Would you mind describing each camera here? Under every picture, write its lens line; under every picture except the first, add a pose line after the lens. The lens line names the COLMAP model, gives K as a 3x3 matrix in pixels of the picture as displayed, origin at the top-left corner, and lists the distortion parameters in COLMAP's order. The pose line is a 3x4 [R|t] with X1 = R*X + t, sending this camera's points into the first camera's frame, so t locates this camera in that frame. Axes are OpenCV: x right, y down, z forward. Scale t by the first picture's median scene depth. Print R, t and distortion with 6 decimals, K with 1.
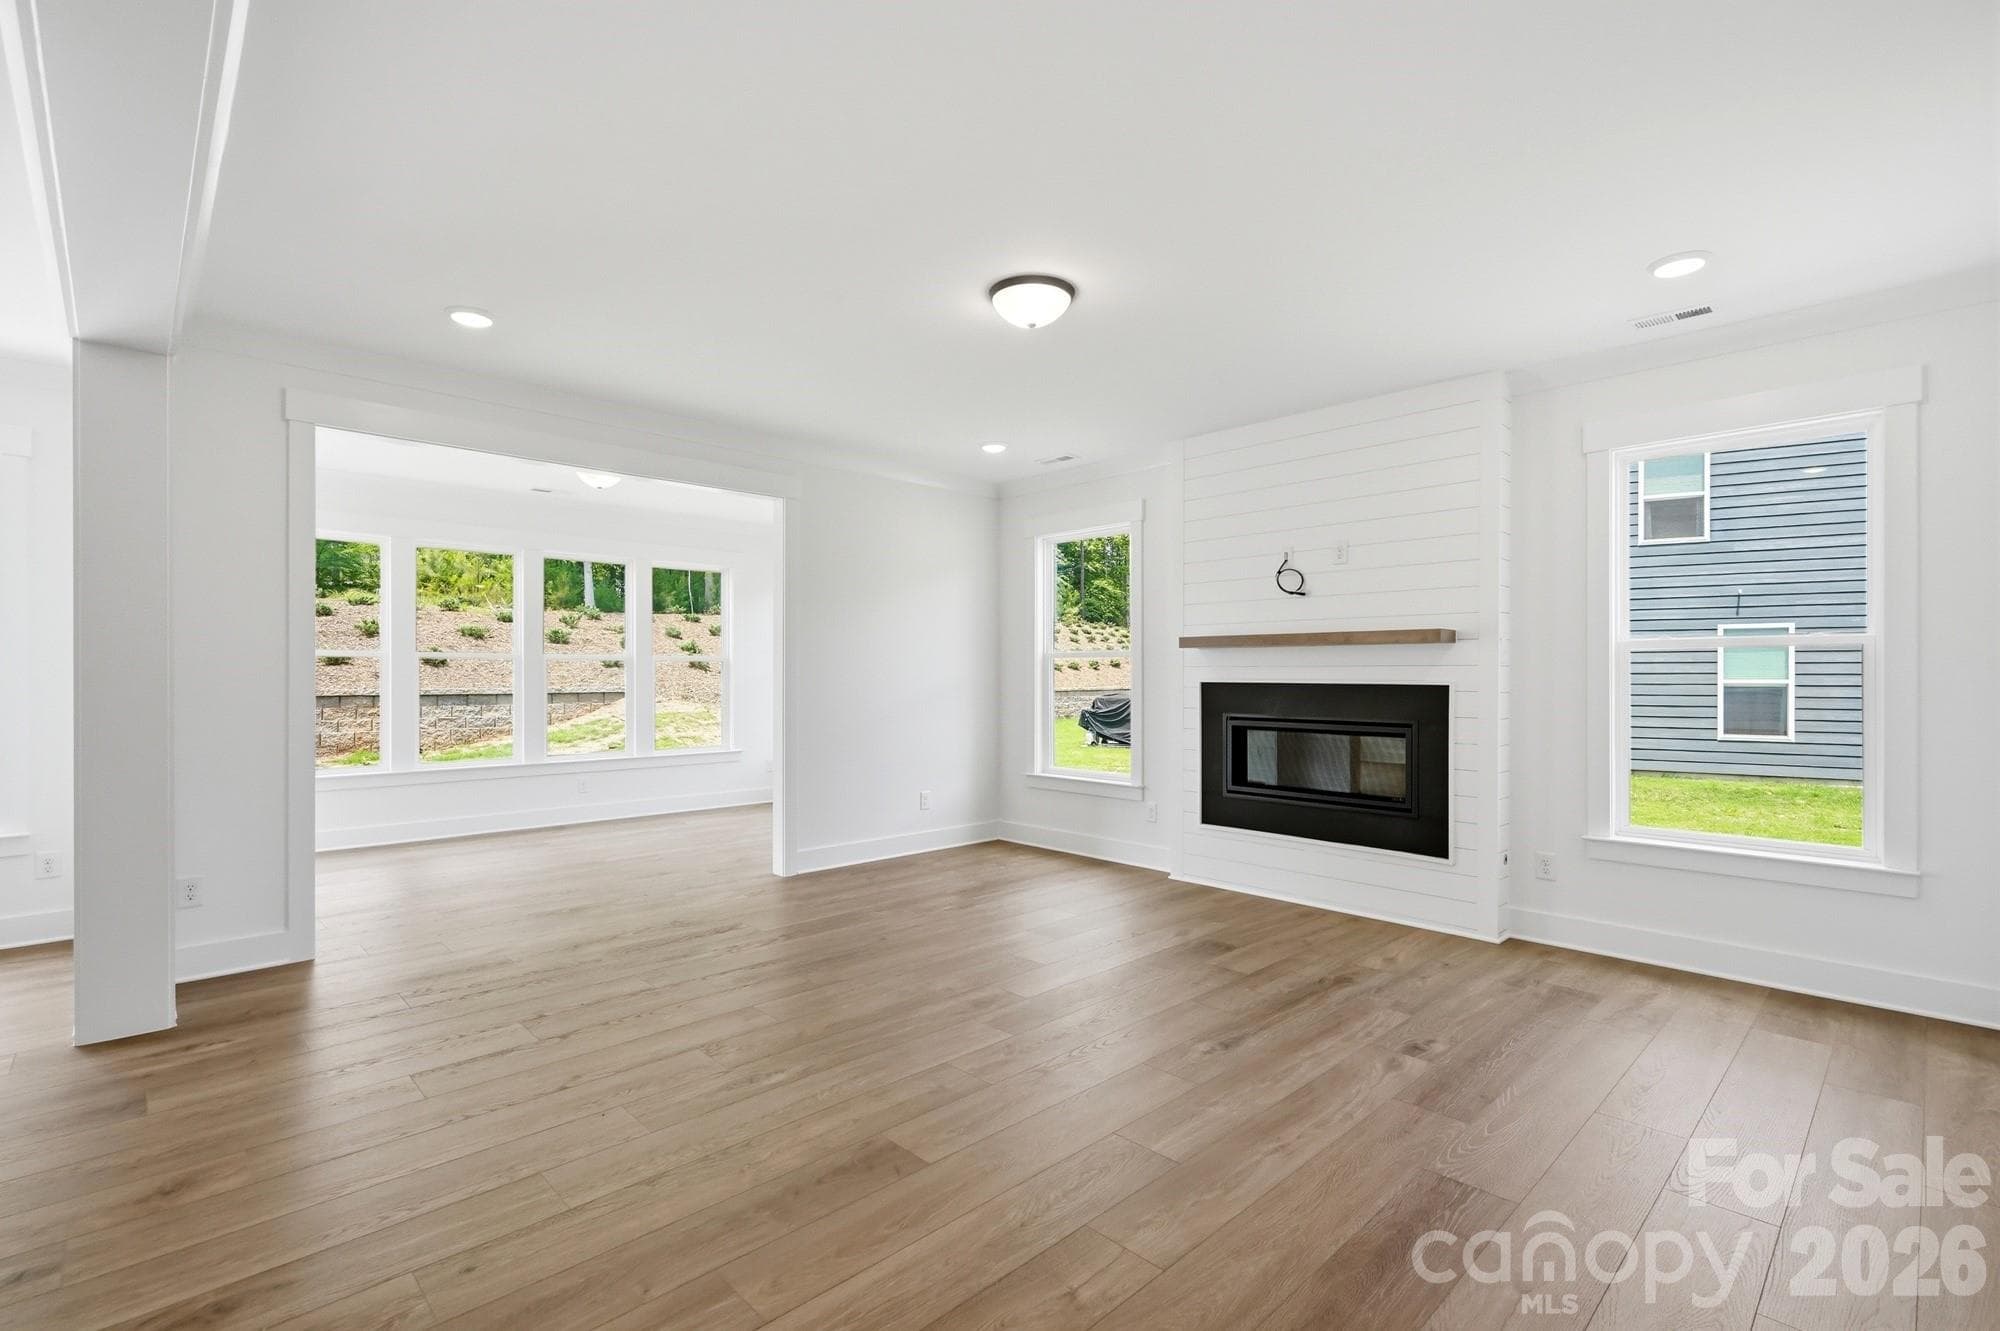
lens RADIAL K [[909.4, 0, 1009.4], [0, 909.4, 665.0], [0, 0, 1]] dist [0.001595, 0.000423]
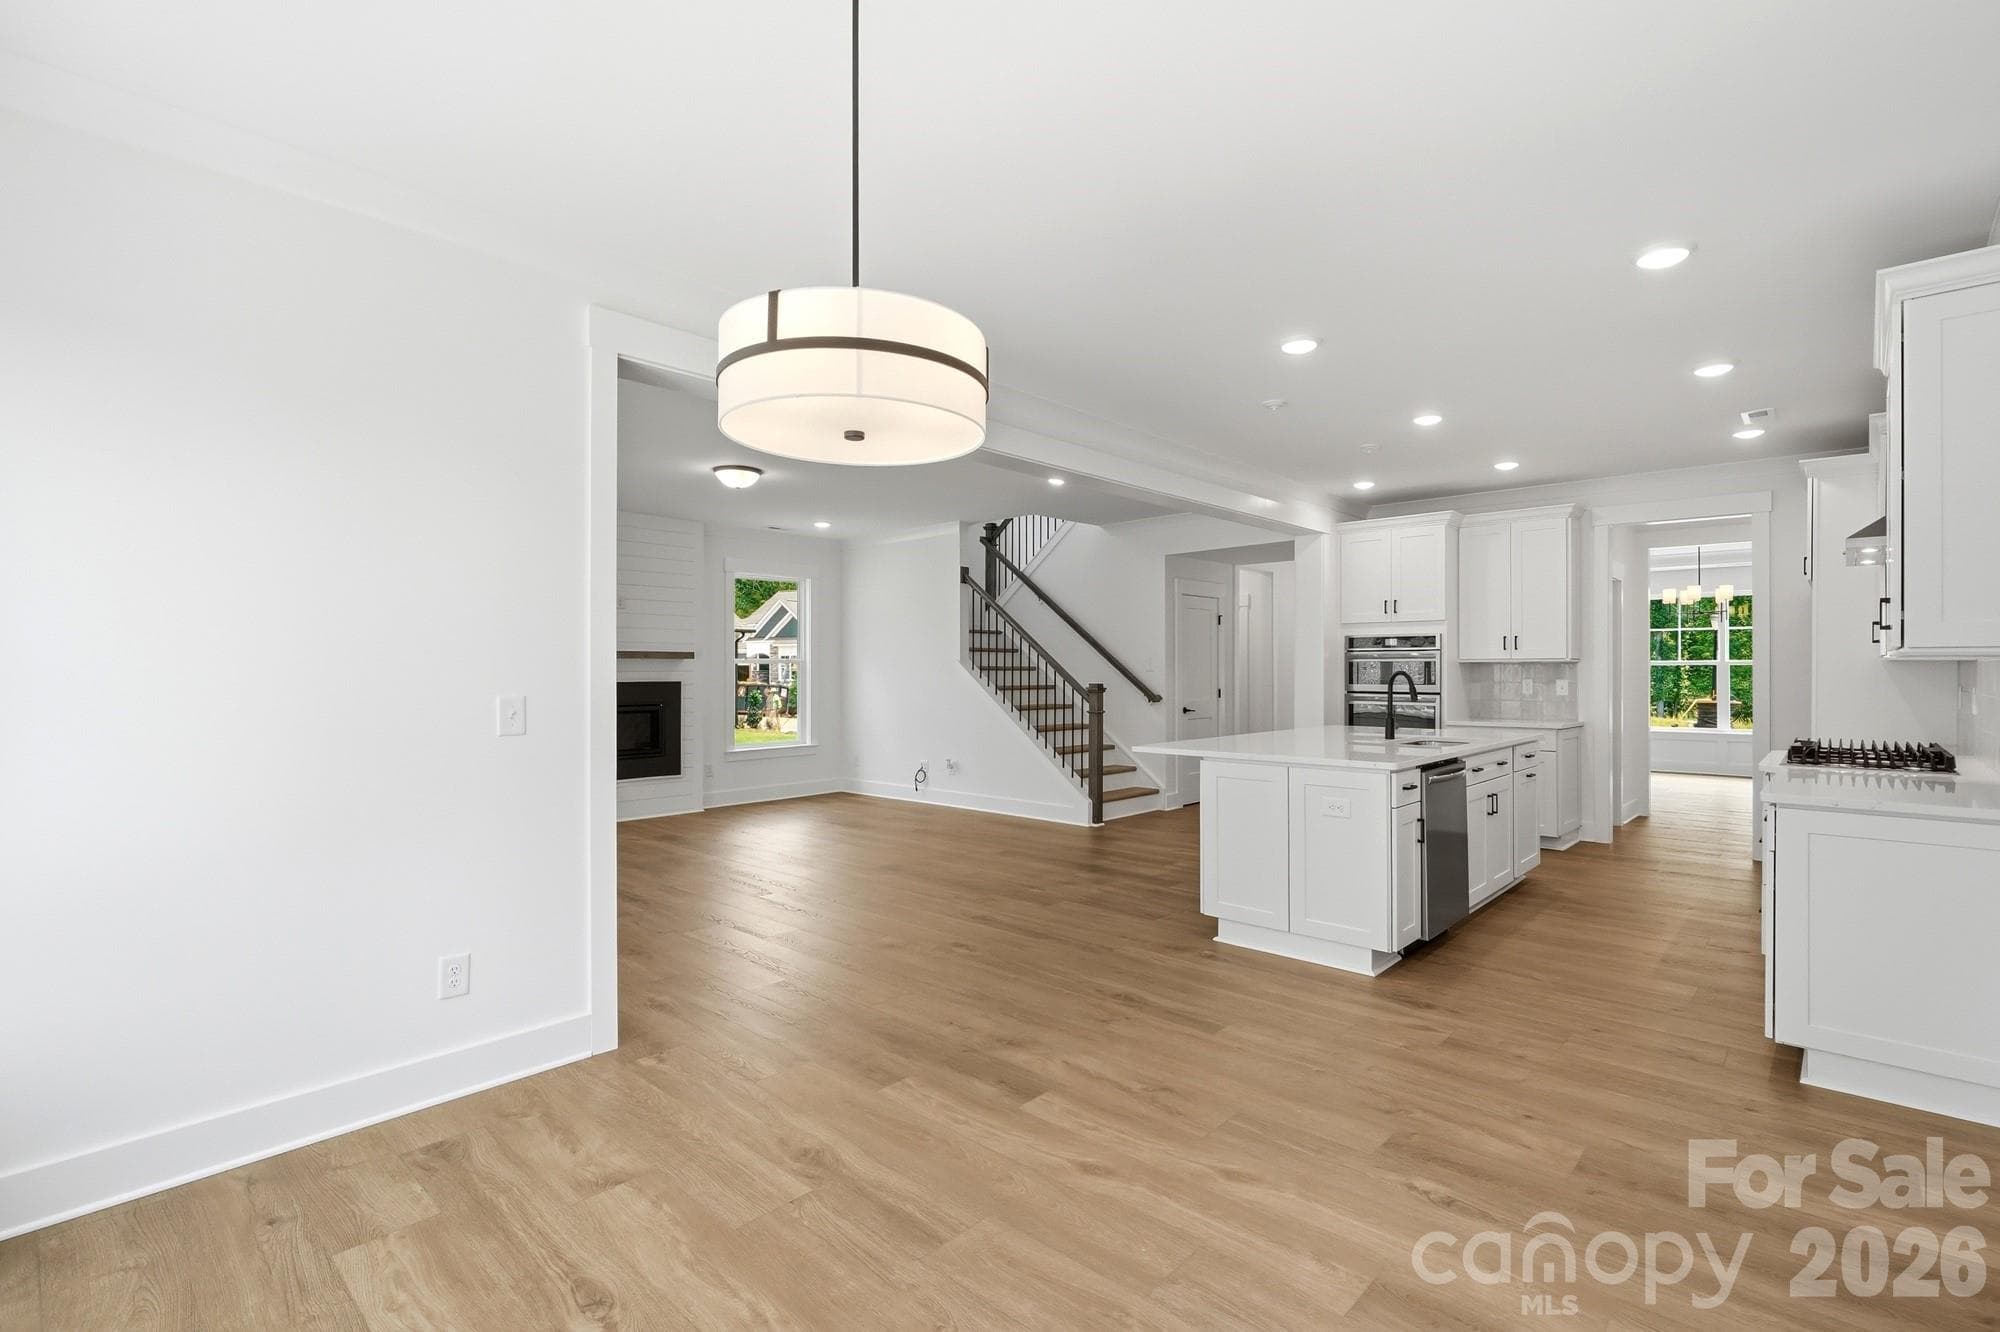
lens RADIAL K [[909.4, 0, 1007.6], [0, 909.4, 661.2], [0, 0, 1]] dist [0.001595, 0.000423]
pose [[-0.046542, 0.007960, 0.998885, -1.430739], [-0.006536, 0.999944, -0.008273, -0.008002], [-0.998895, -0.006914, -0.046488, 0.420174]]
